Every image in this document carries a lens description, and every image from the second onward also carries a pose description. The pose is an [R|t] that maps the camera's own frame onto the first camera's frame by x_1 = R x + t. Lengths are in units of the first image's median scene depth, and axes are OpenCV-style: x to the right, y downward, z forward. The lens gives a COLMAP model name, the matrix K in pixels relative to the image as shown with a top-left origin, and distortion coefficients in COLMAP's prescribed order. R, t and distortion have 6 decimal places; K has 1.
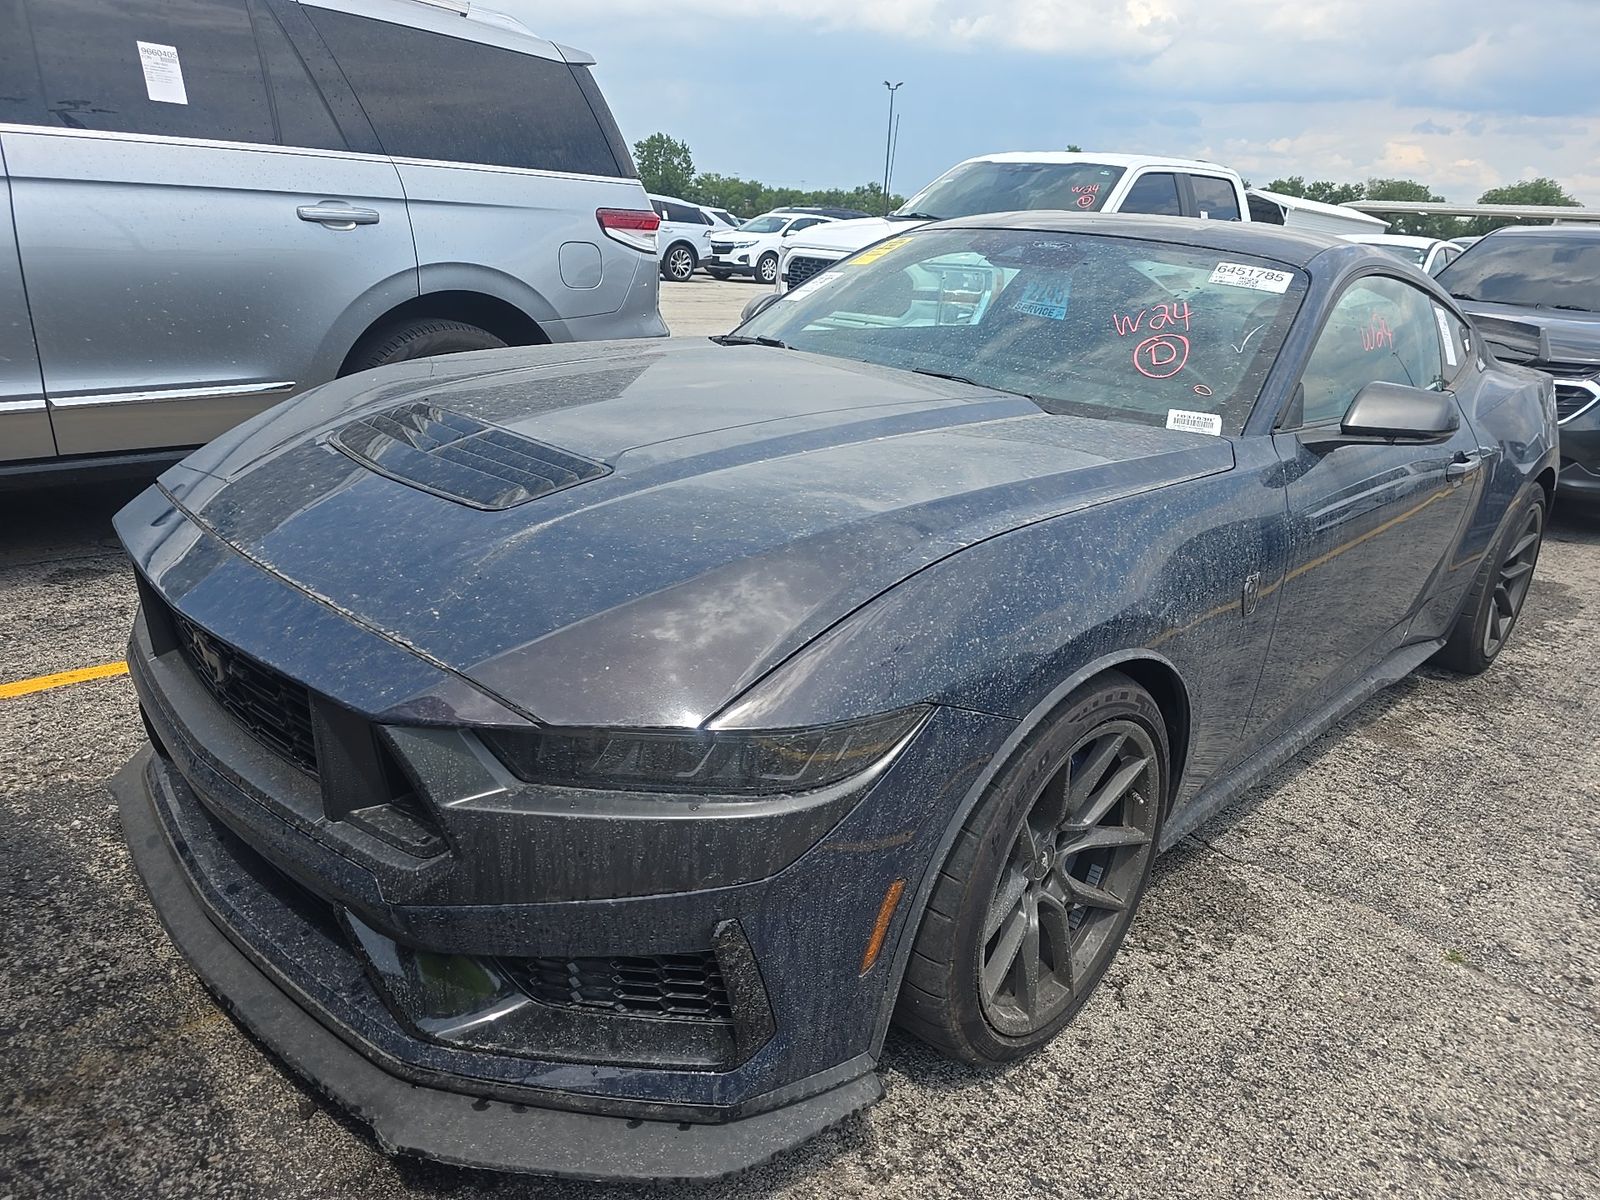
lens RADIAL K [[1097.4, 0, 800.0], [0, 1097.4, 600.0], [0, 0, 1]] dist [0.019330, -0.003336]
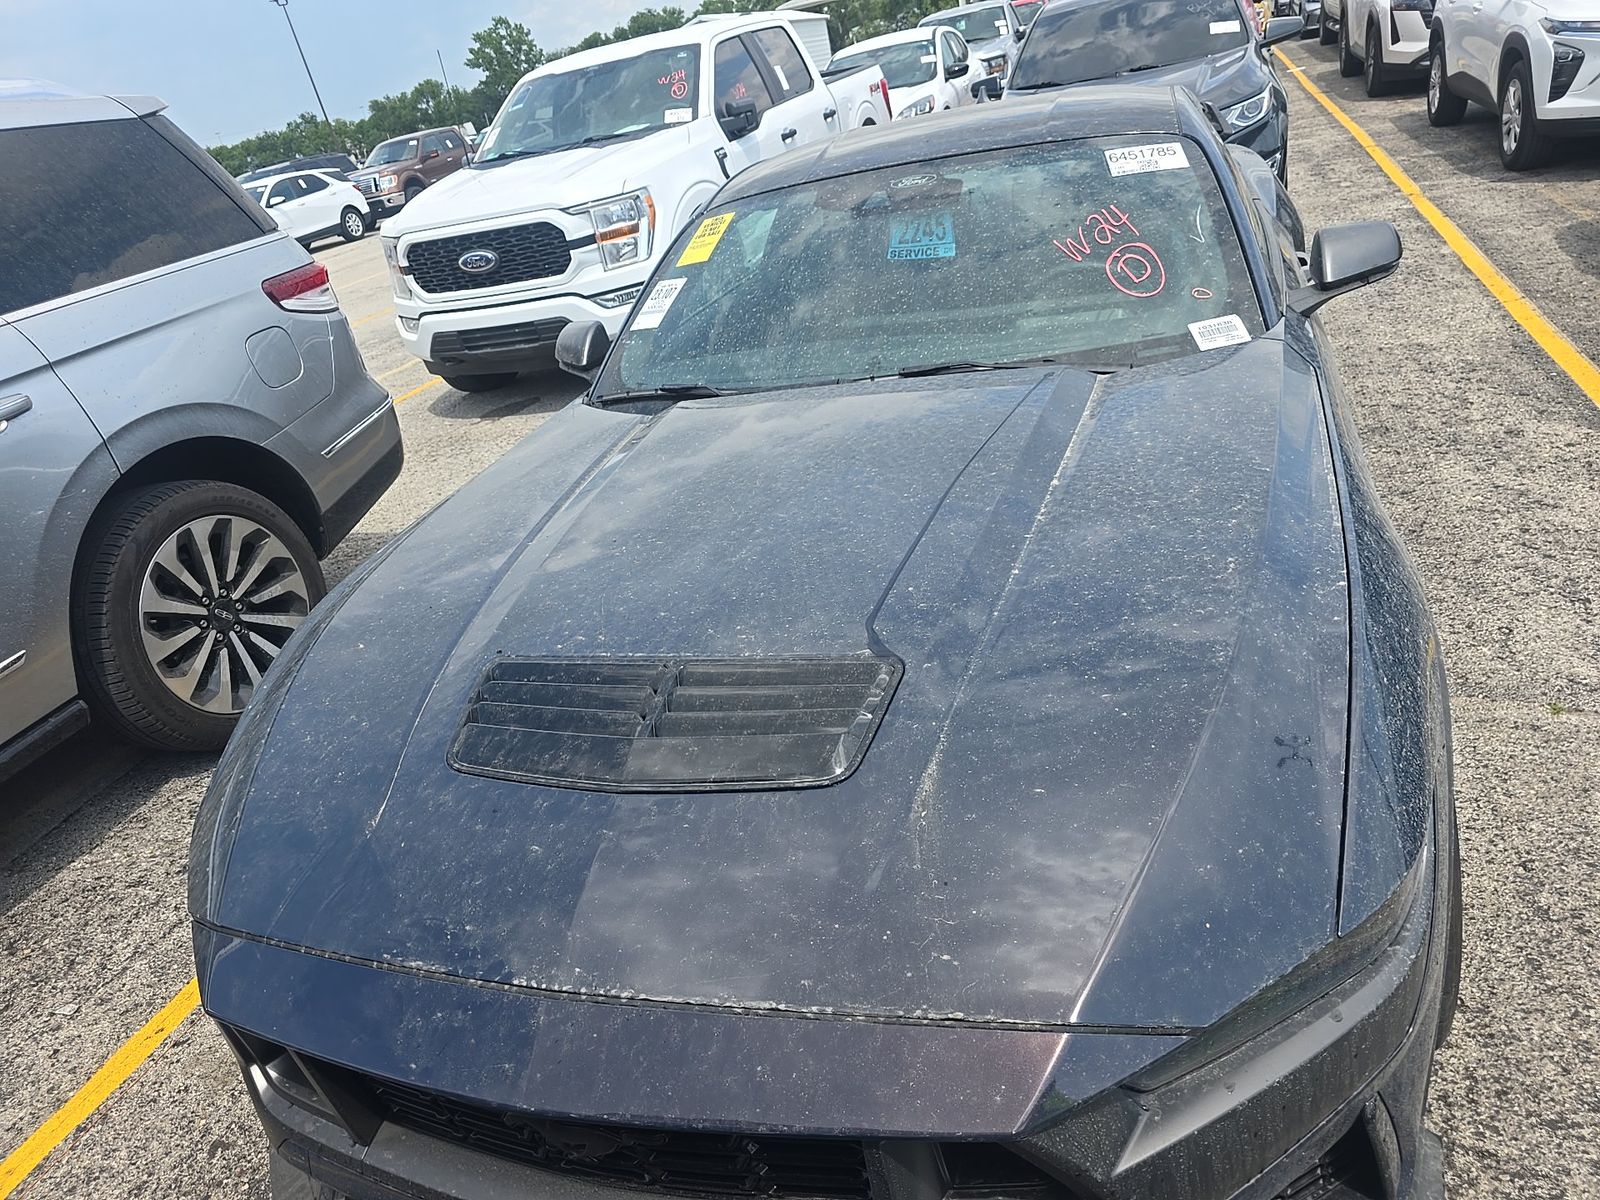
lens RADIAL K [[1109.9, 0, 800.0], [0, 1109.9, 600.0], [0, 0, 1]] dist [0.008946, -0.000329]
pose [[0.864246, -0.410310, 0.291074, -0.180404], [0.380405, 0.911637, 0.155595, -0.125148], [-0.329196, -0.023746, 0.943963, 0.100894]]
